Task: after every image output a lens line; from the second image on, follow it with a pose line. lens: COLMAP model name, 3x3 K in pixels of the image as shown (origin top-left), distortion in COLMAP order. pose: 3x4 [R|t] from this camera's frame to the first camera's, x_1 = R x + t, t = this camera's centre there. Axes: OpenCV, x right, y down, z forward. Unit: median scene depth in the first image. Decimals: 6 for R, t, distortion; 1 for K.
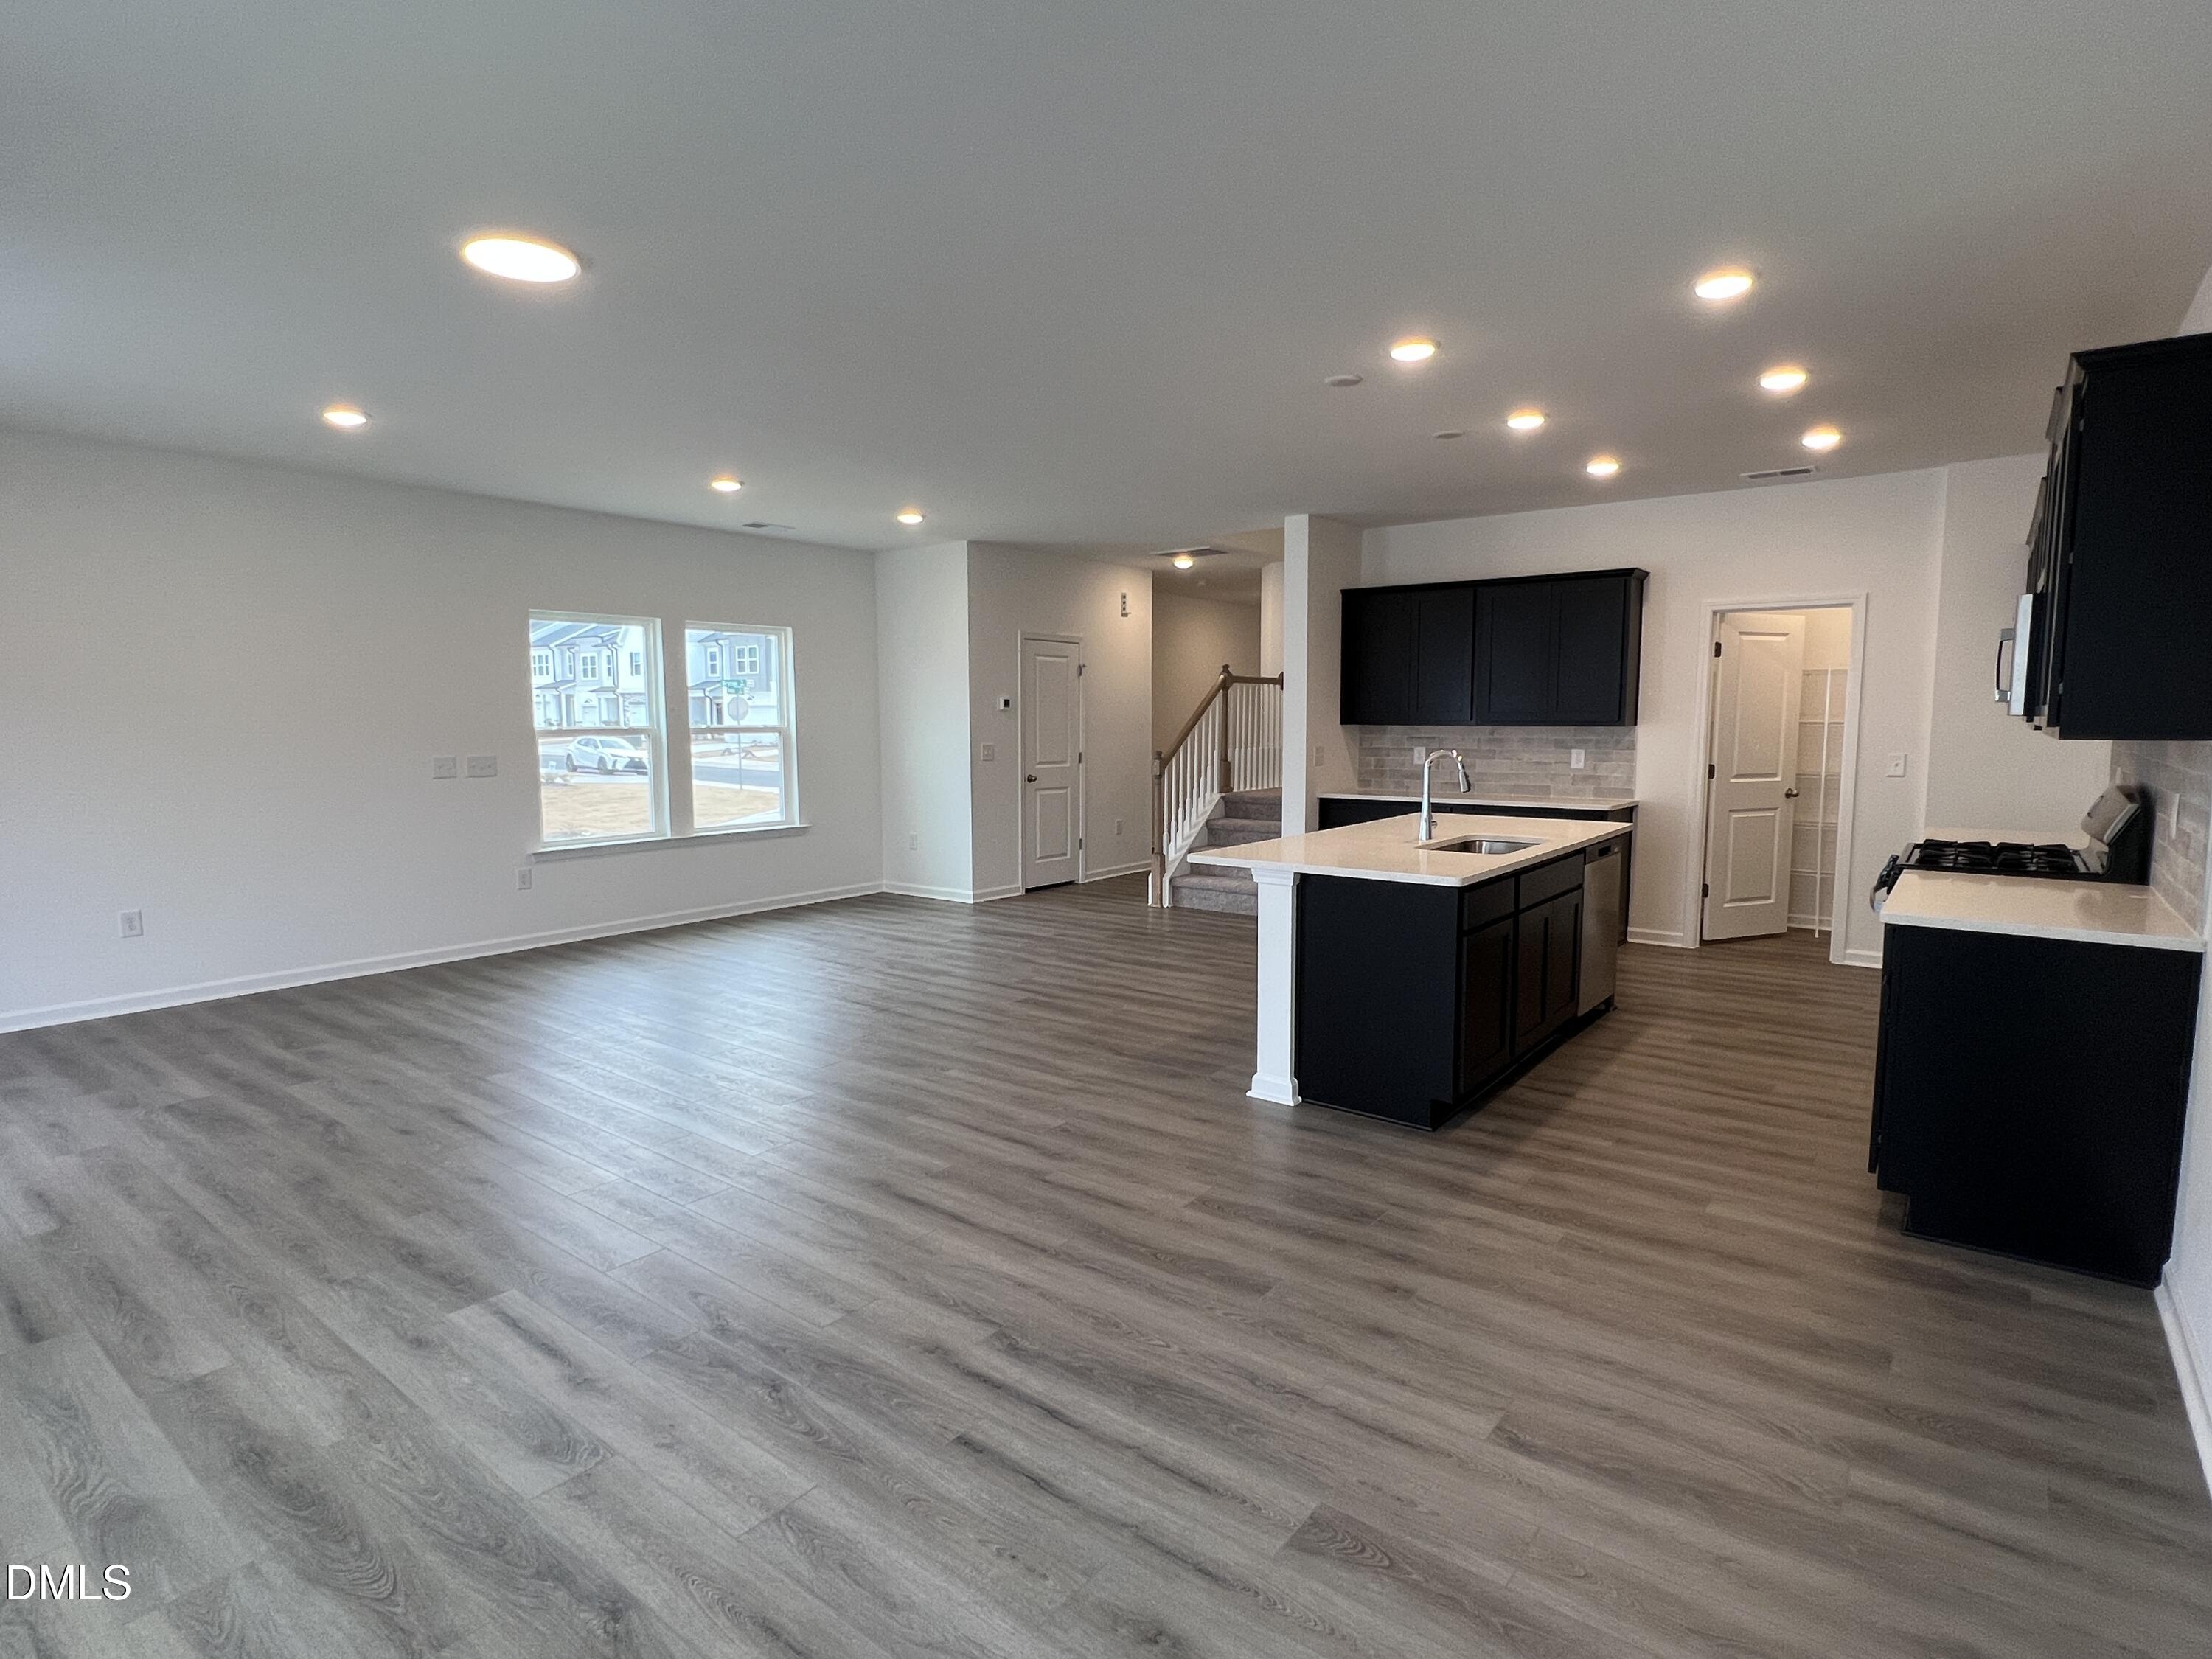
lens RADIAL K [[1138.2, 0, 1095.9], [0, 1138.2, 831.0], [0, 0, 1]] dist [-0.002369, 0.001381]
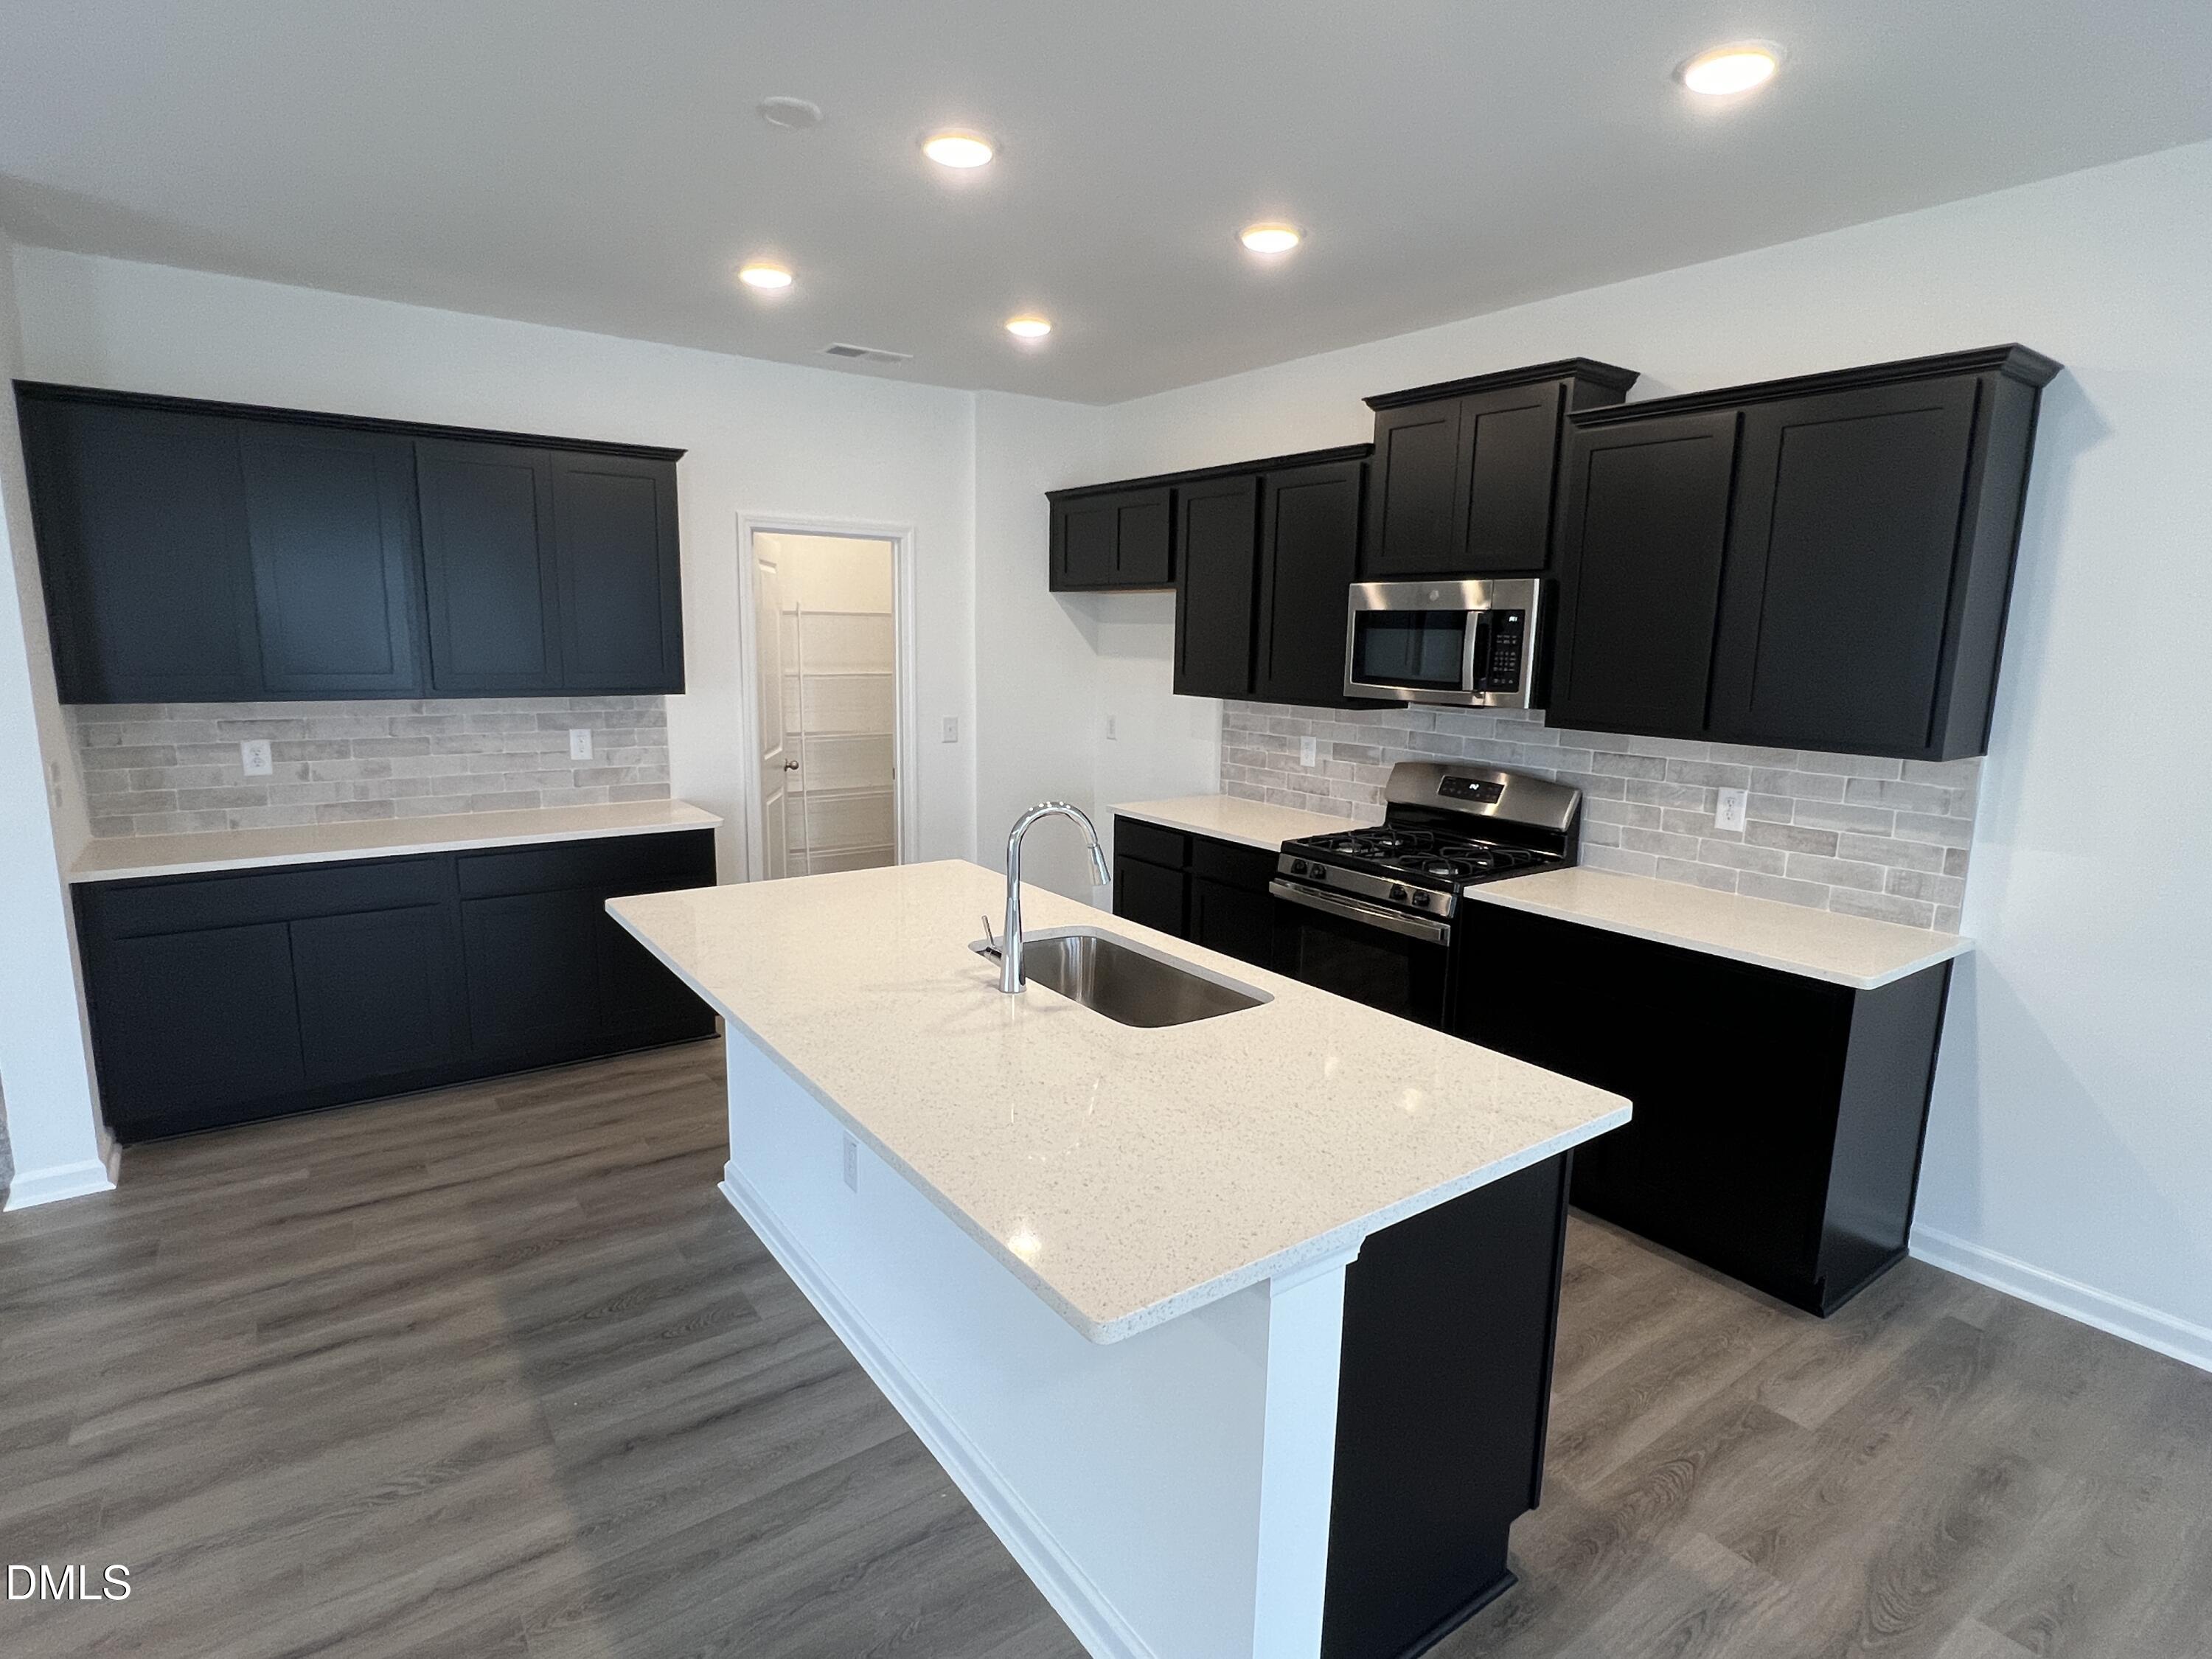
lens RADIAL K [[1138.2, 0, 1095.9], [0, 1138.2, 831.0], [0, 0, 1]] dist [-0.002369, 0.001381]
pose [[0.277595, -0.161216, 0.947075, -0.195479], [0.078189, 0.986340, 0.144982, -0.164699], [-0.957511, 0.033804, 0.286408, 1.060288]]
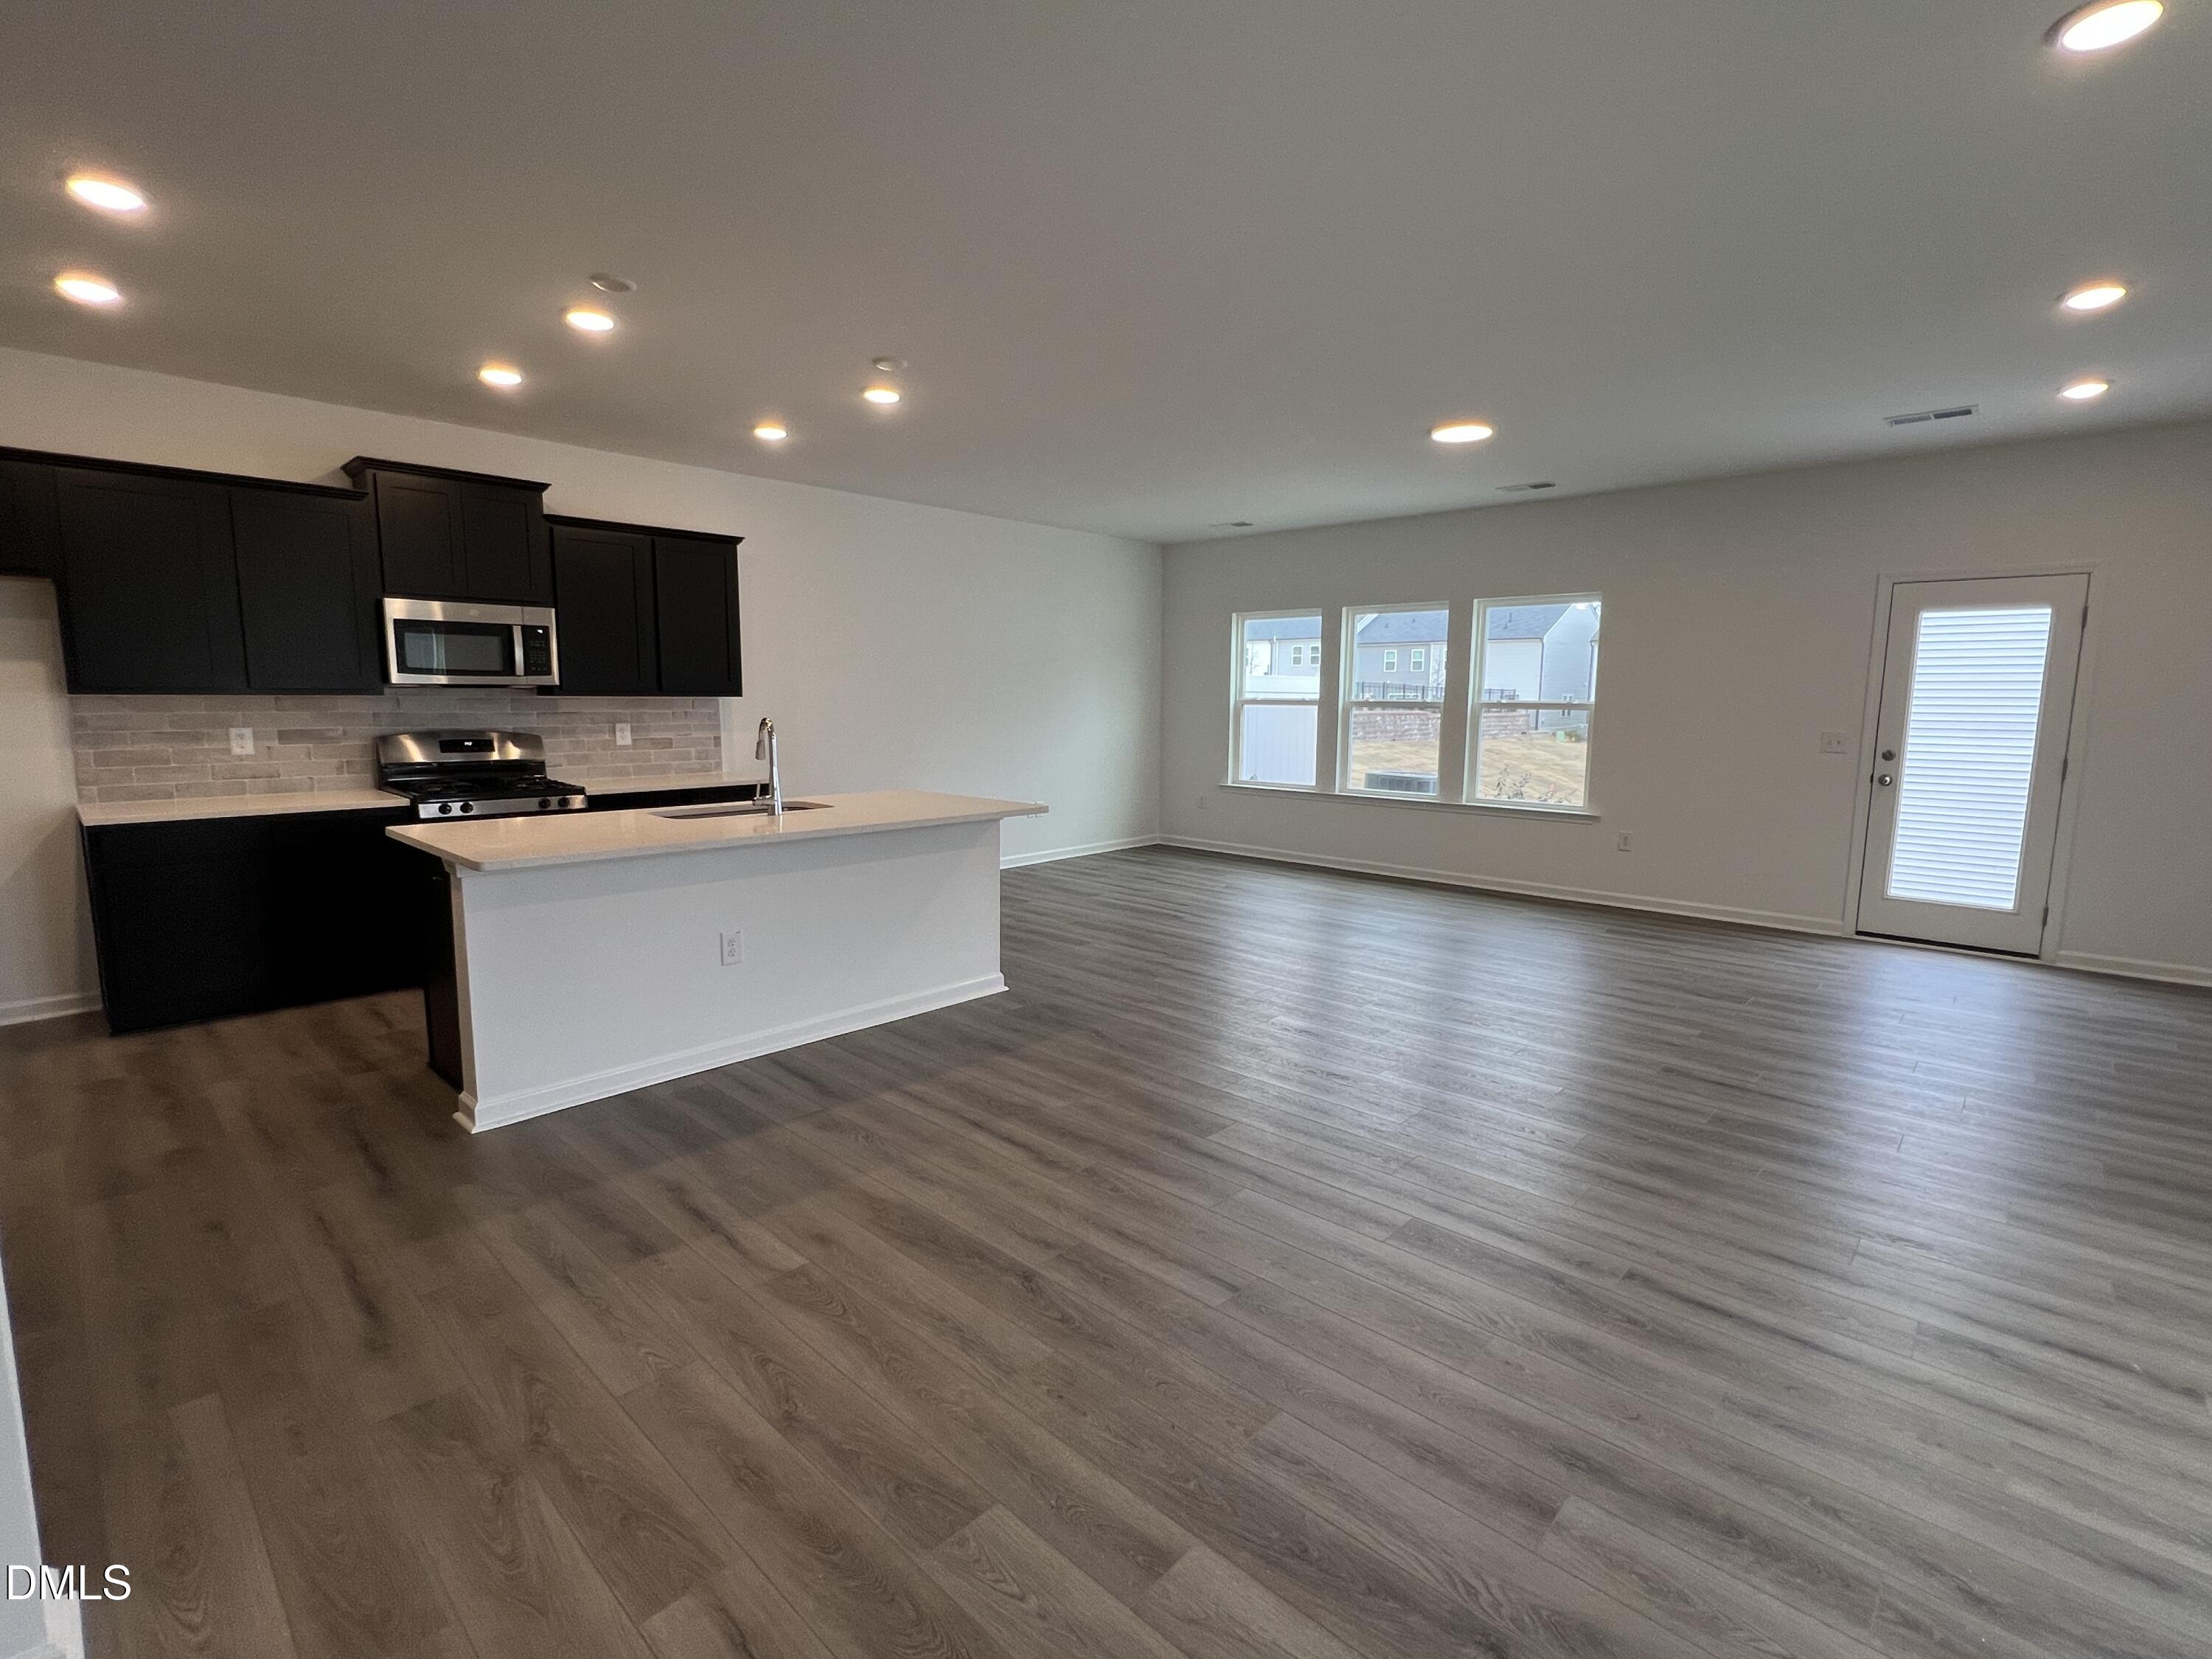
lens RADIAL K [[1022.9, 0, 1100.8], [0, 1022.9, 823.1], [0, 0, 1]] dist [0.001410, 0.000024]
pose [[-0.996219, -0.014860, 0.085595, -0.071354], [0.004607, 0.974839, 0.222862, -0.226226], [-0.086753, 0.222414, -0.971085, 2.334267]]
